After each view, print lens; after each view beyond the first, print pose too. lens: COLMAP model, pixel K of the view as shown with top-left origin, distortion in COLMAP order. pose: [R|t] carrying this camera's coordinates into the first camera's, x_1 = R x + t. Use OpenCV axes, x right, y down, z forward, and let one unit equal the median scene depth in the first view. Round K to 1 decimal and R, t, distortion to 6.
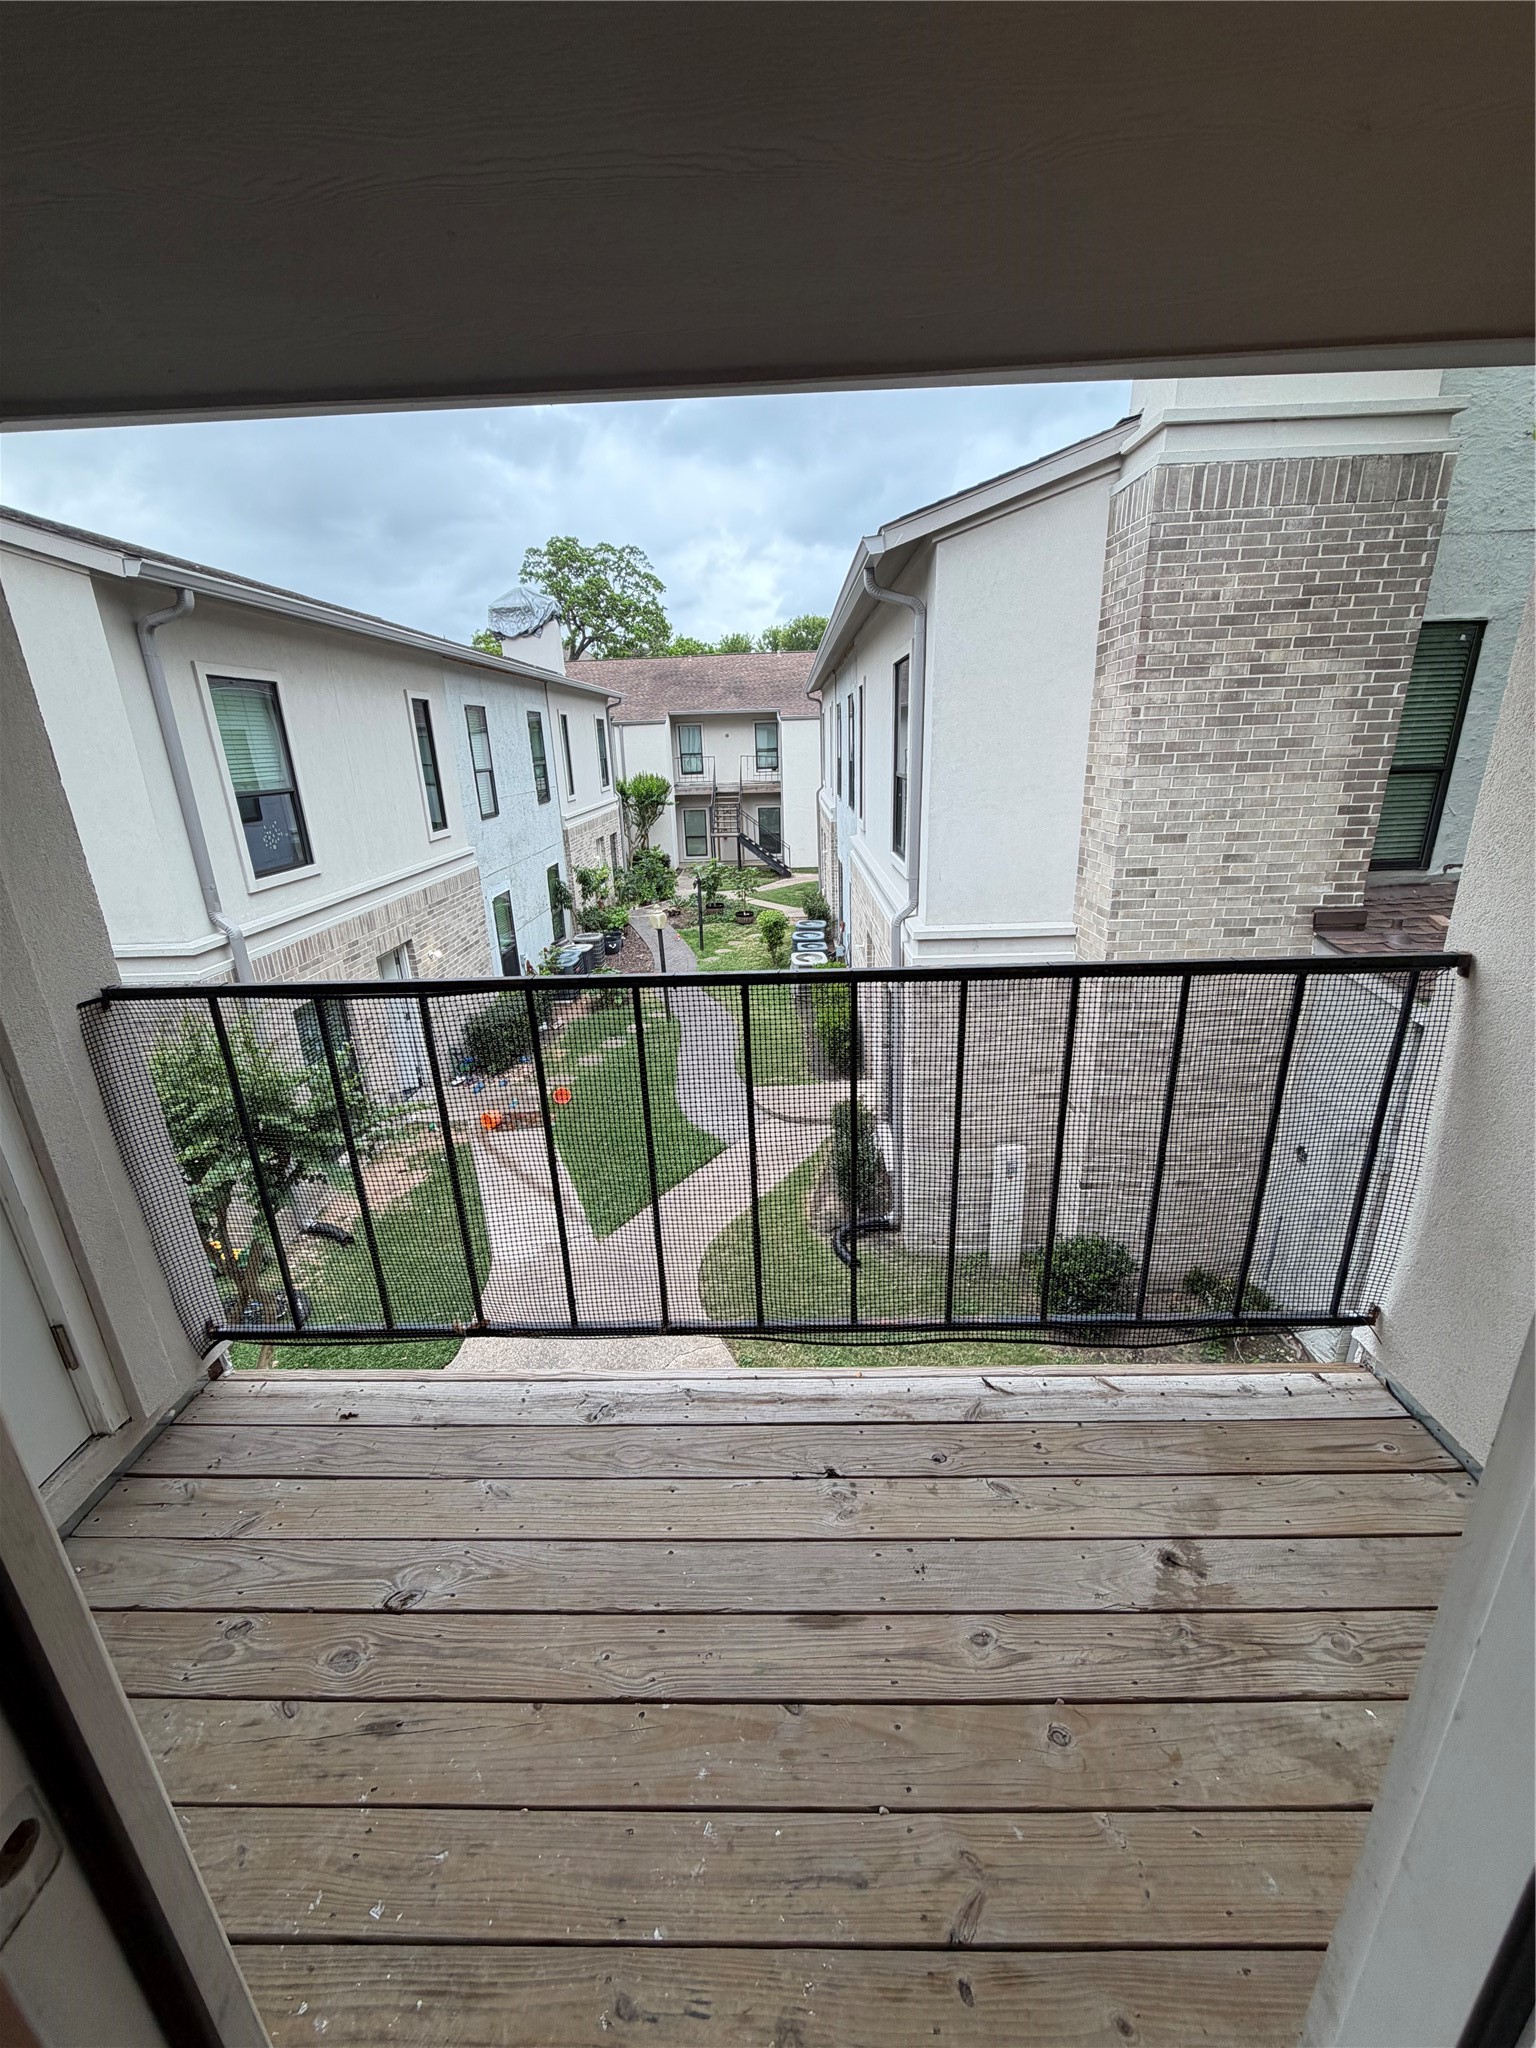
lens RADIAL K [[816.8, 0, 766.7], [0, 816.8, 1017.8], [0, 0, 1]] dist [-0.000270, 0.000002]
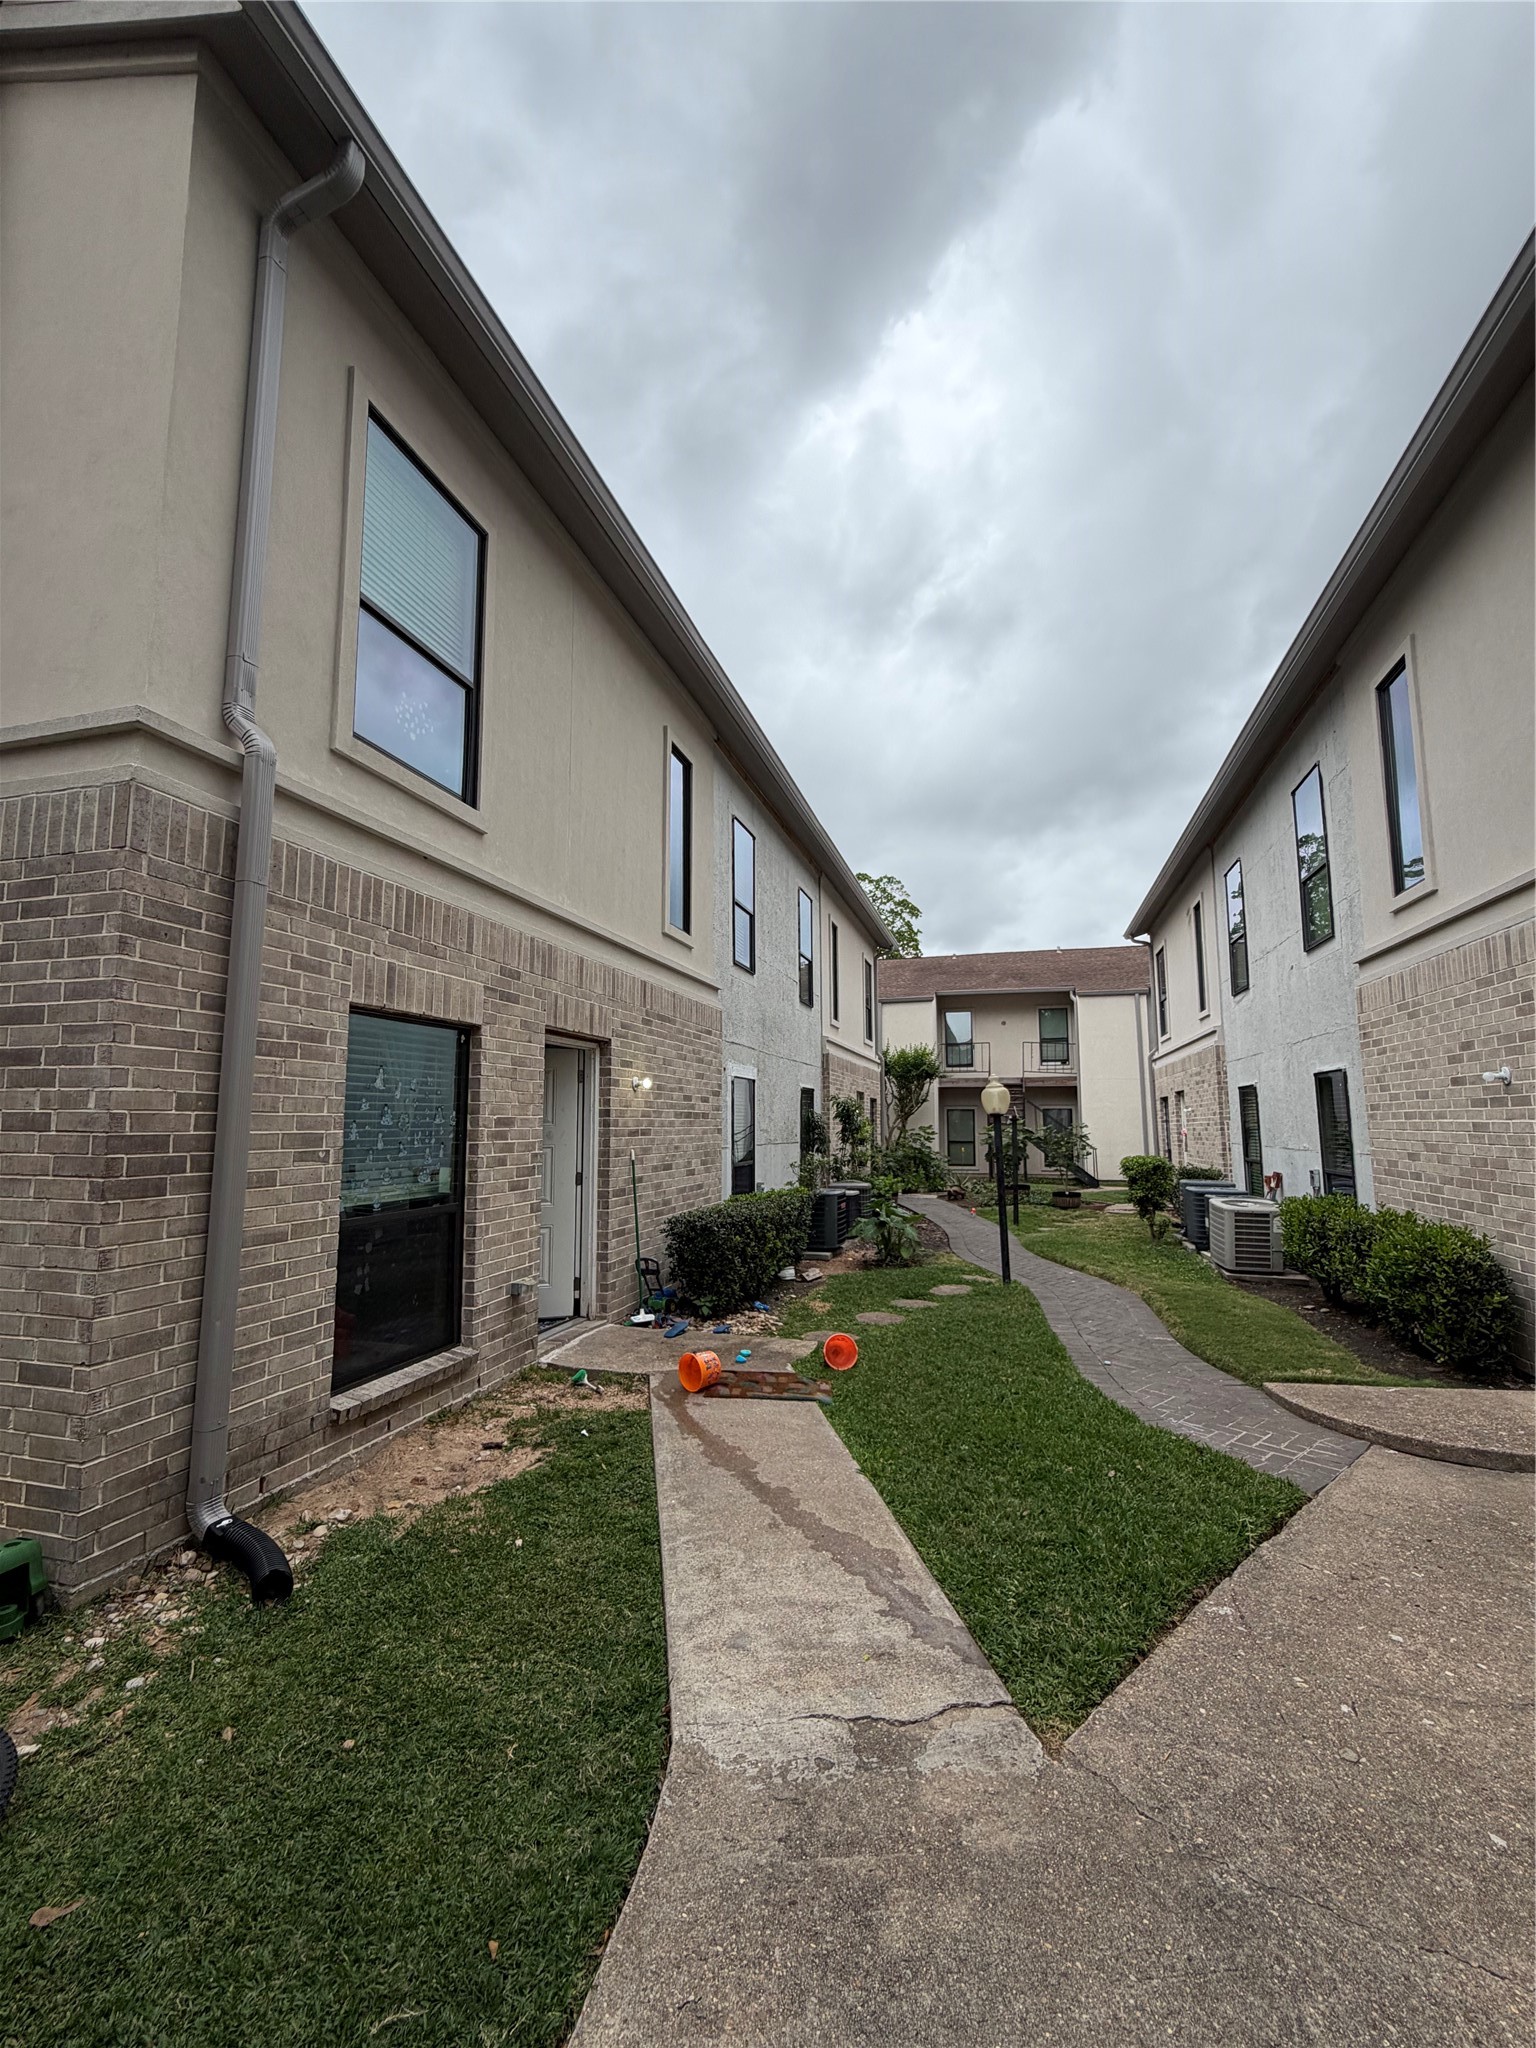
lens RADIAL K [[882.1, 0, 768.0], [0, 882.1, 1024.0], [0, 0, 1]] dist [-0.000095, -0.000116]
pose [[0.968007, 0.004793, -0.250878, -0.098412], [-0.109923, 0.906875, -0.406810, 0.082462], [0.225565, 0.421372, 0.878388, 0.275192]]
